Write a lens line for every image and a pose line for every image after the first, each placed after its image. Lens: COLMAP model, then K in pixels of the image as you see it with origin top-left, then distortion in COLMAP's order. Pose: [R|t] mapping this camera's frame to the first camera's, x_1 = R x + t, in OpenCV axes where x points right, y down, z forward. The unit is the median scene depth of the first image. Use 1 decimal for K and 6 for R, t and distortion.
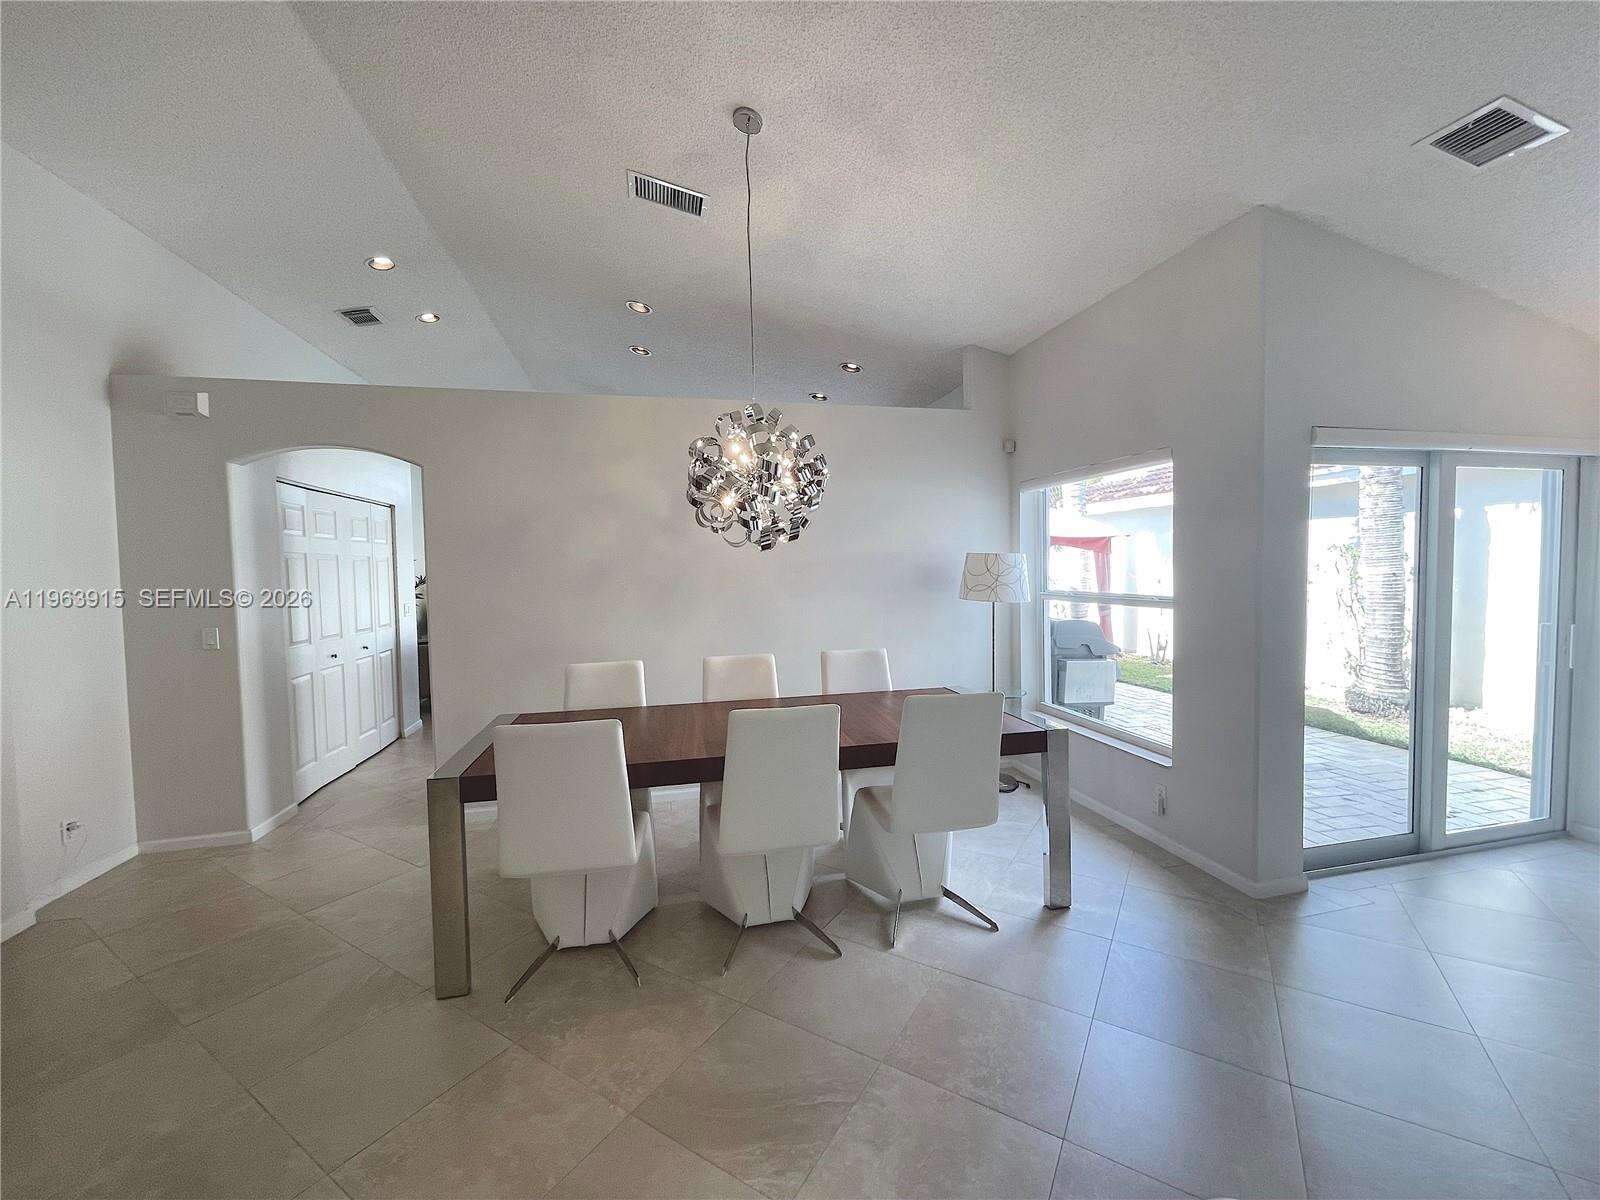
lens RADIAL K [[645.6, 0, 806.6], [0, 645.6, 596.1], [0, 0, 1]] dist [-0.003265, -0.000110]
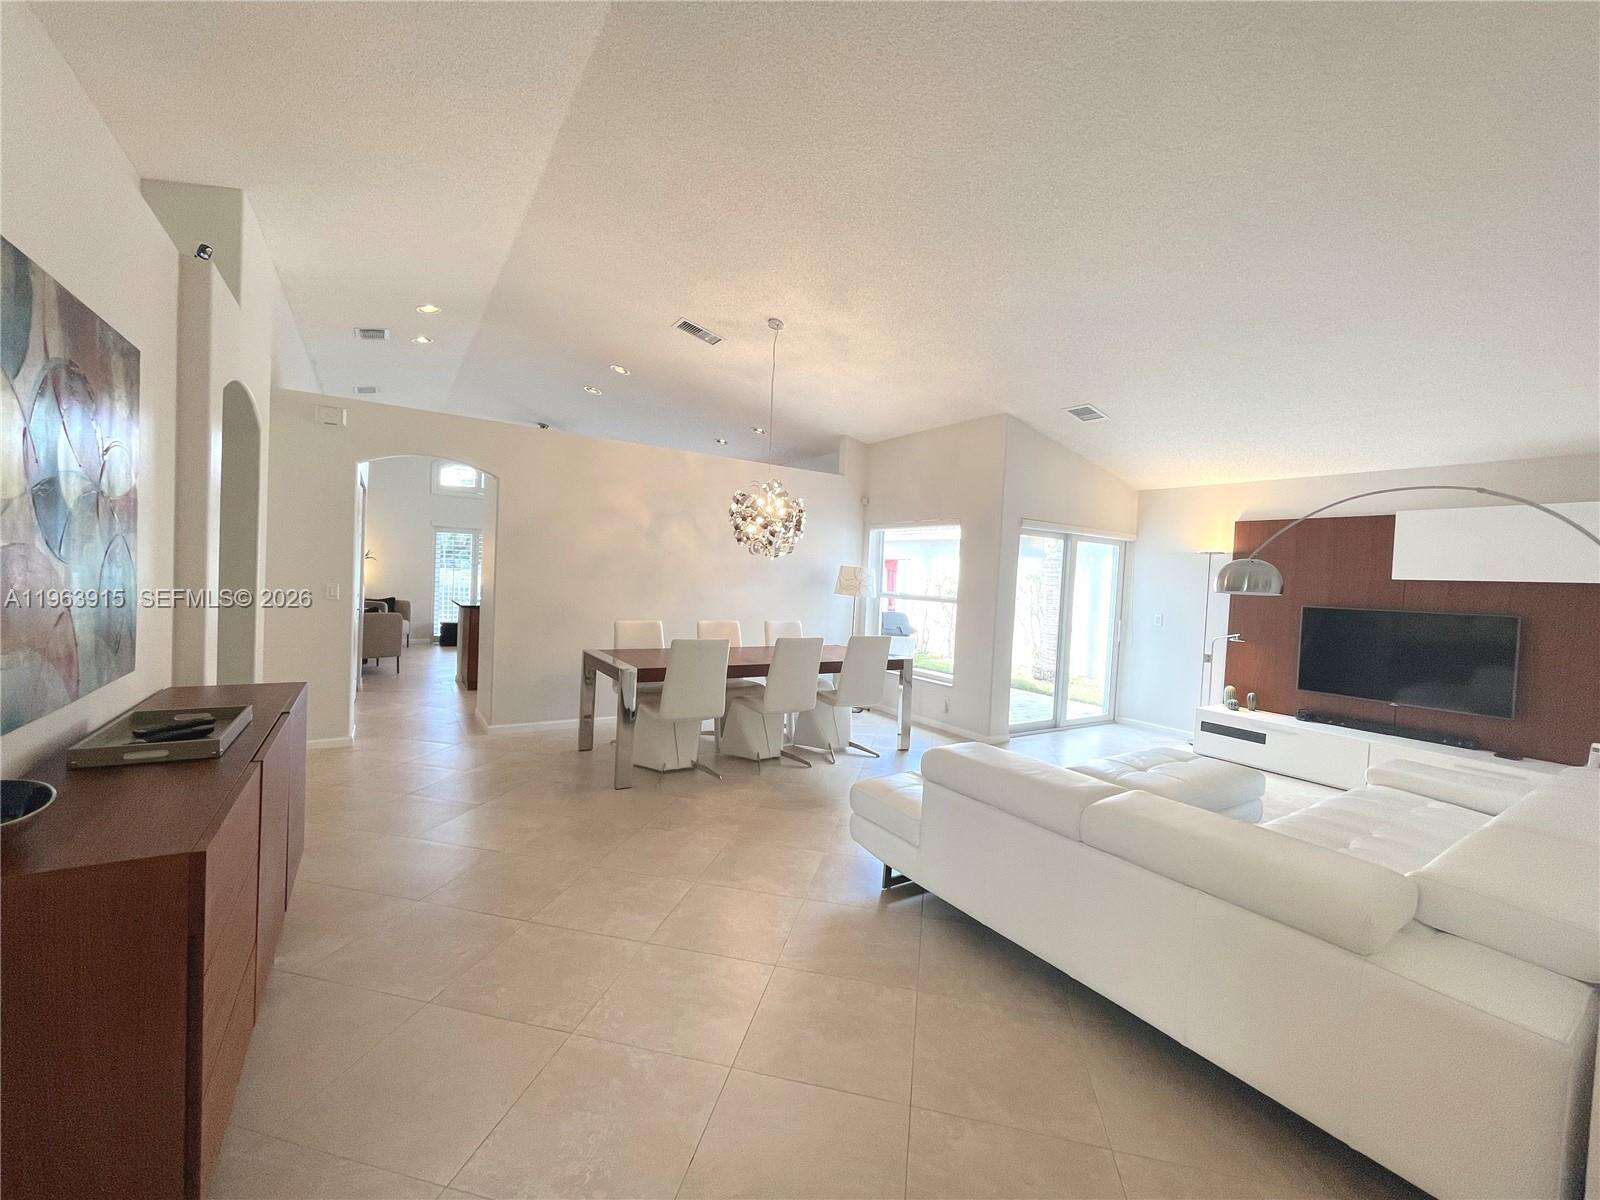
lens RADIAL K [[646.5, 0, 805.5], [0, 646.5, 591.6], [0, 0, 1]] dist [-0.000714, -0.000974]
pose [[0.938661, 0.055219, 0.340391, -0.480366], [-0.050908, 0.998470, -0.021590, 0.046550], [-0.341063, 0.002937, 0.940036, -0.613303]]
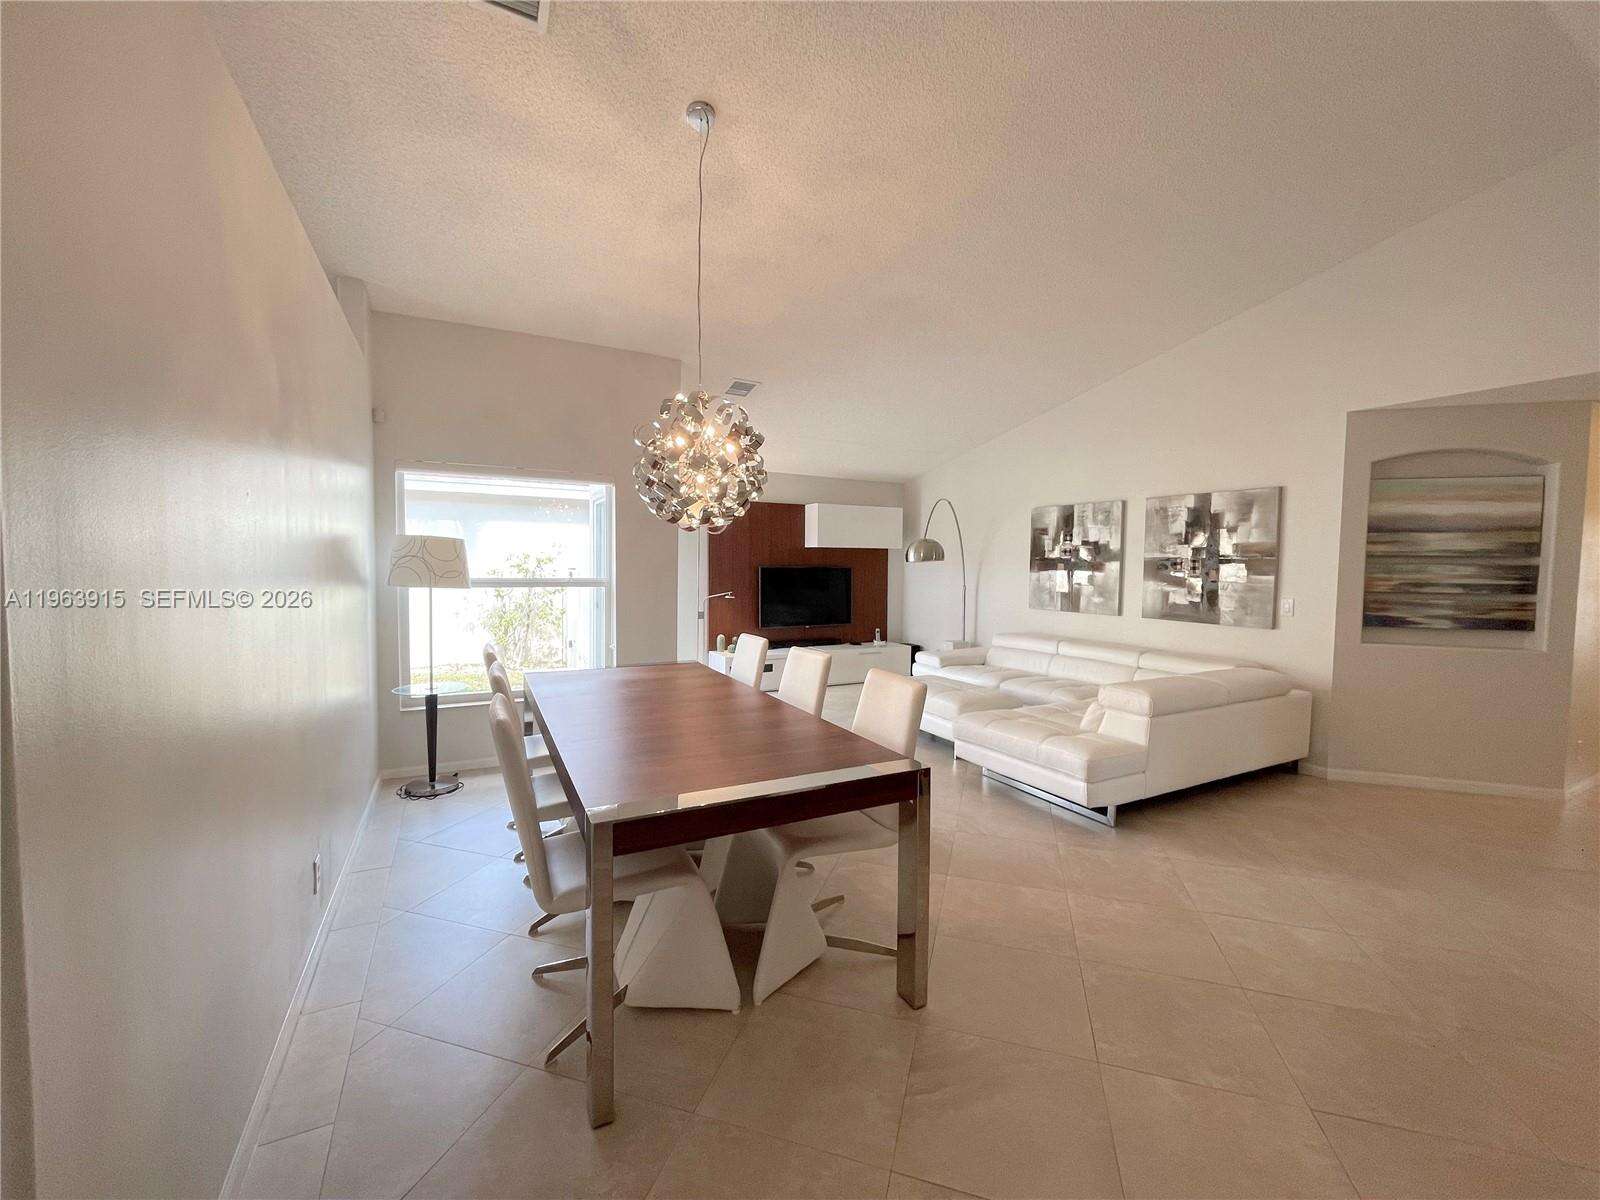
lens RADIAL K [[645.6, 0, 806.6], [0, 645.6, 596.1], [0, 0, 1]] dist [-0.003265, -0.000110]
pose [[-0.257164, -0.034183, 0.965763, -0.918318], [0.034071, 0.998432, 0.044412, -0.007927], [-0.965767, 0.044326, -0.255596, 0.908936]]
